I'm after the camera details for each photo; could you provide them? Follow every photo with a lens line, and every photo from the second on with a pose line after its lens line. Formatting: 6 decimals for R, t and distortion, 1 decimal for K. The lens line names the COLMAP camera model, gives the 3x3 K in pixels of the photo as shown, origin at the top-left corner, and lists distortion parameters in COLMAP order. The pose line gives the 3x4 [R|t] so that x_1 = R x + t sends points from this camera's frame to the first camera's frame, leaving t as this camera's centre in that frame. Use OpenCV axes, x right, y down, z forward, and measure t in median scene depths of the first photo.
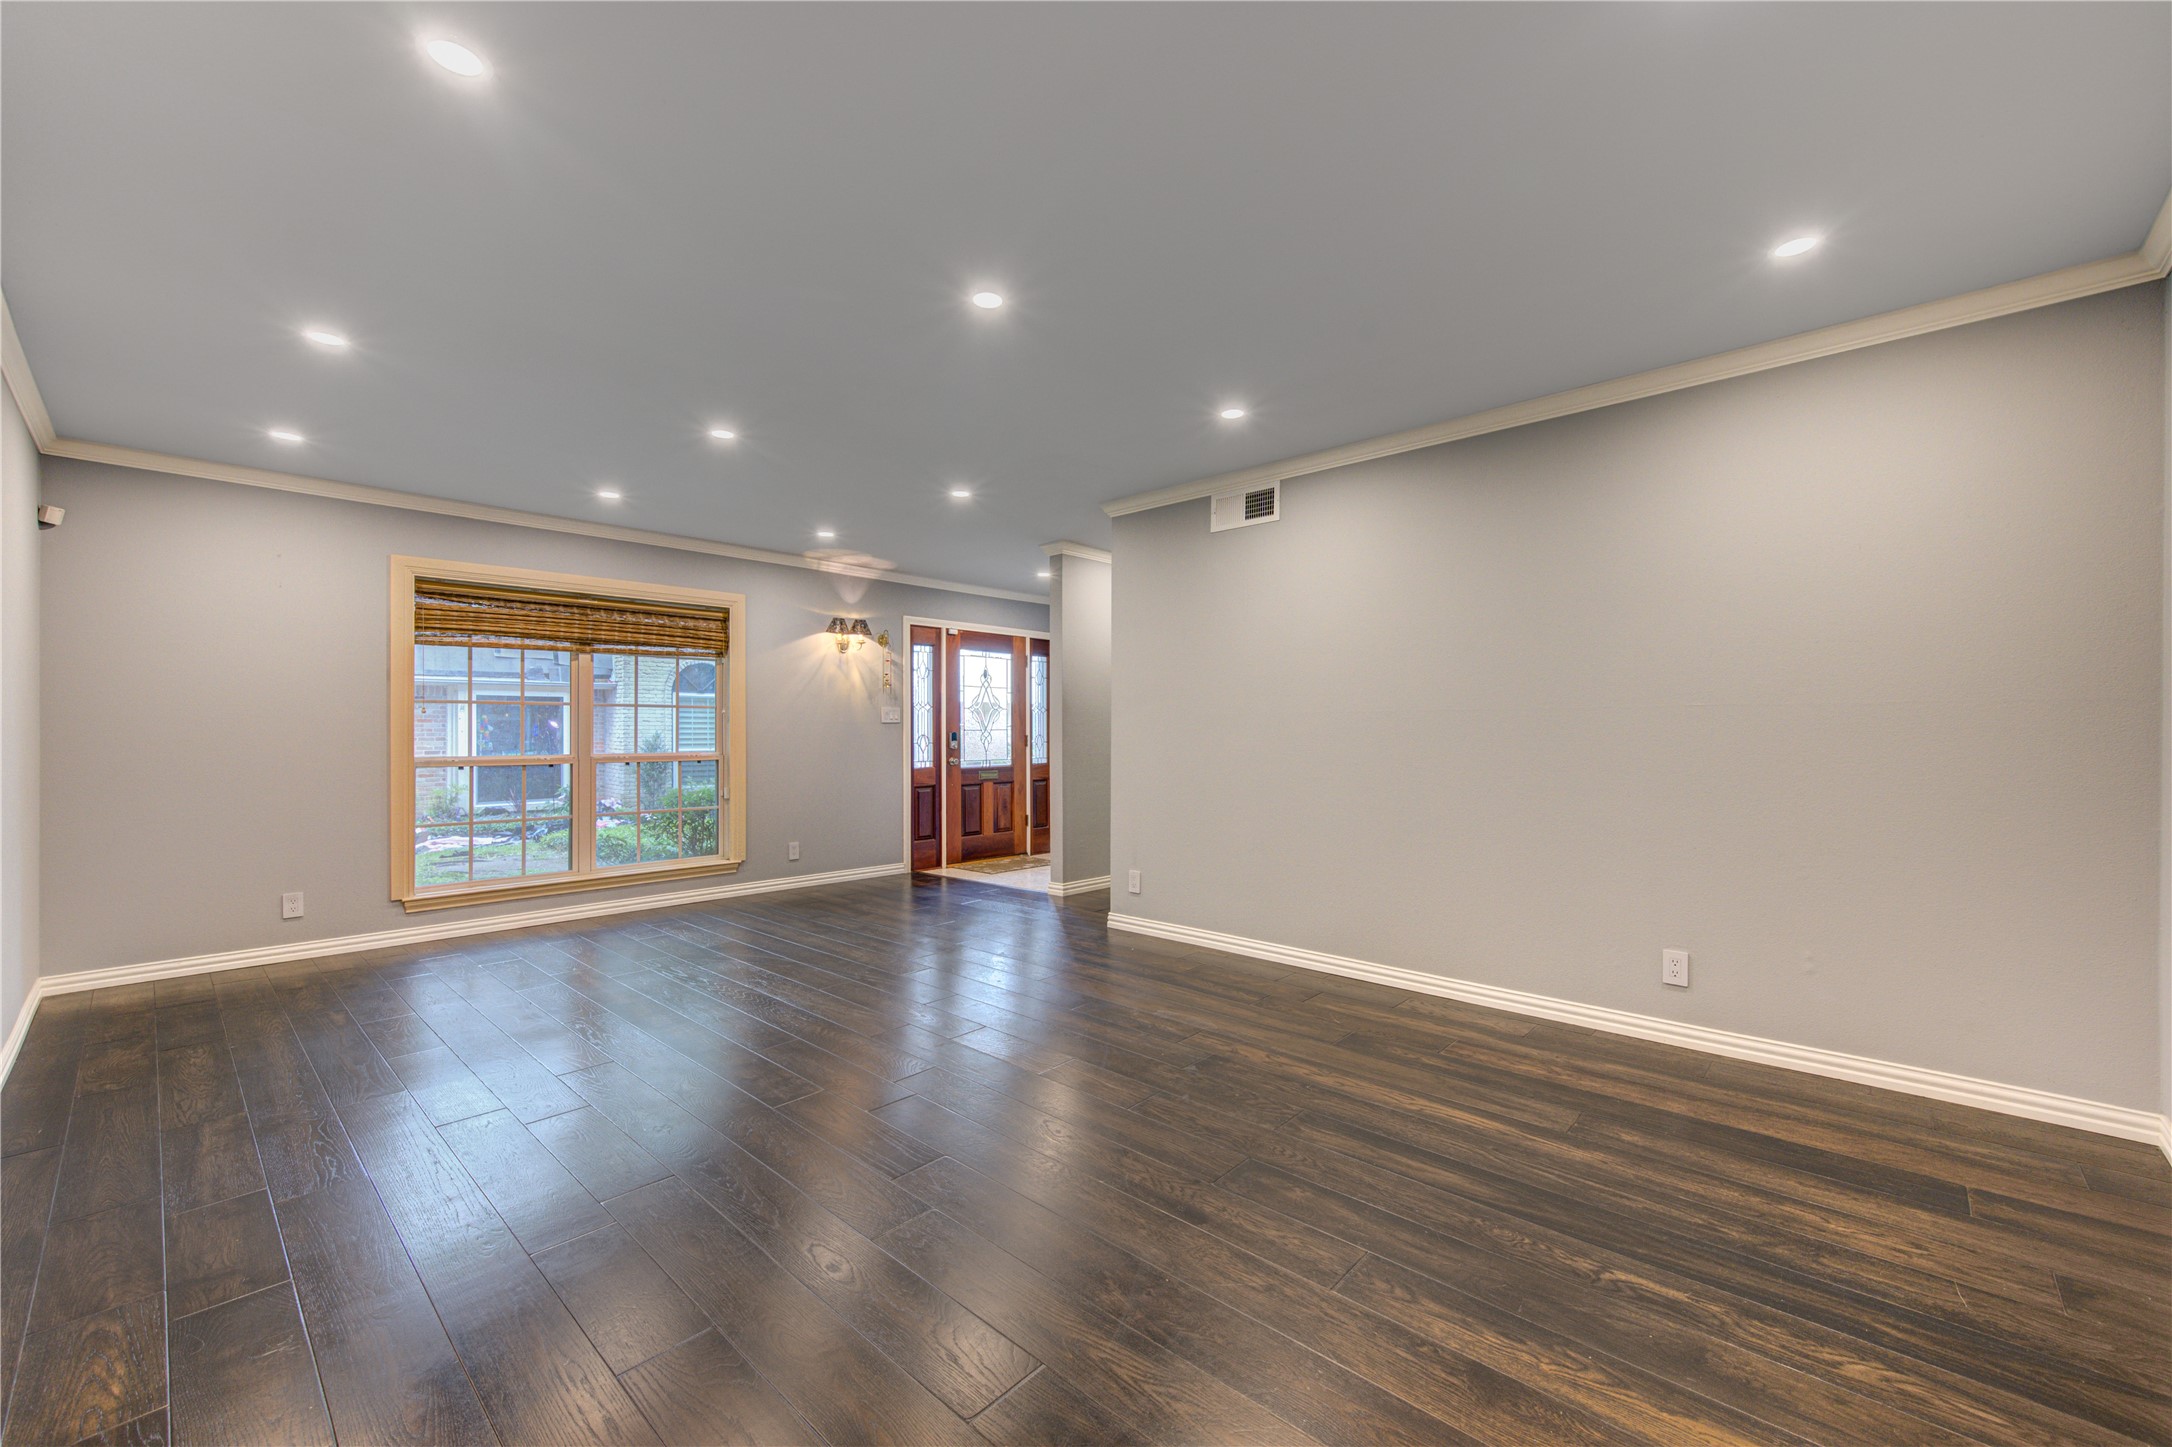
lens RADIAL K [[876.7, 0, 1123.9], [0, 876.7, 731.5], [0, 0, 1]] dist [0.006507, -0.000561]
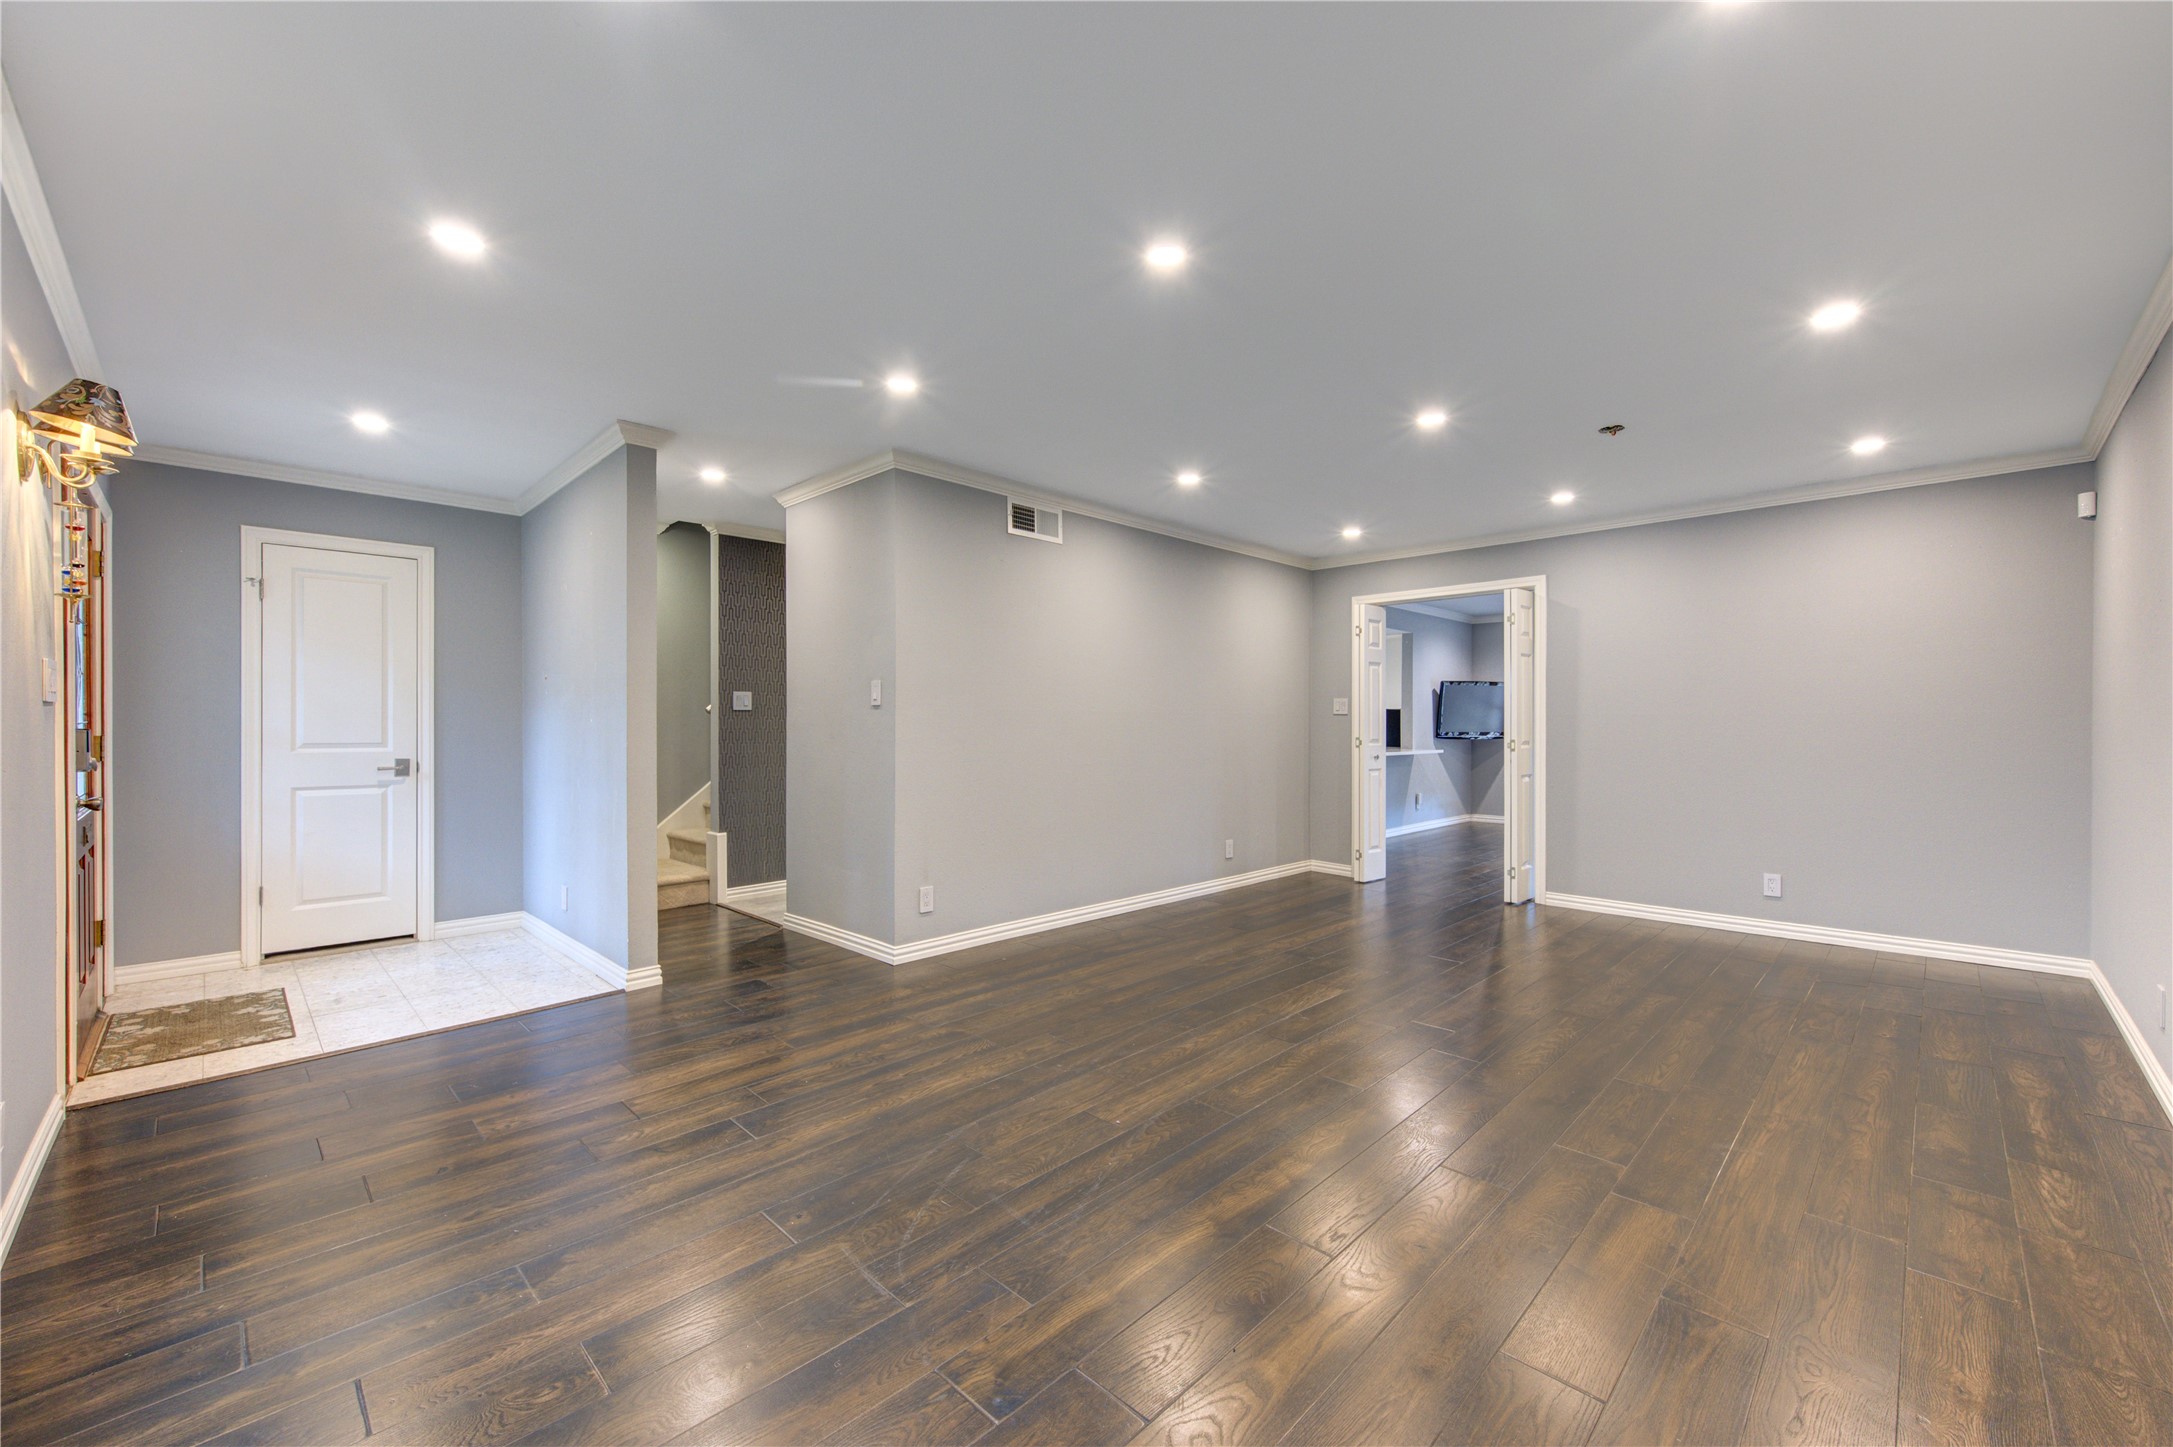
lens RADIAL K [[865.7, 0, 1095.3], [0, 865.7, 723.1], [0, 0, 1]] dist [0.001804, -0.000731]
pose [[0.043145, 0.002526, 0.999066, -0.695143], [0.002061, 0.999994, -0.002618, -0.002130], [-0.999067, 0.002172, 0.043140, 0.652351]]
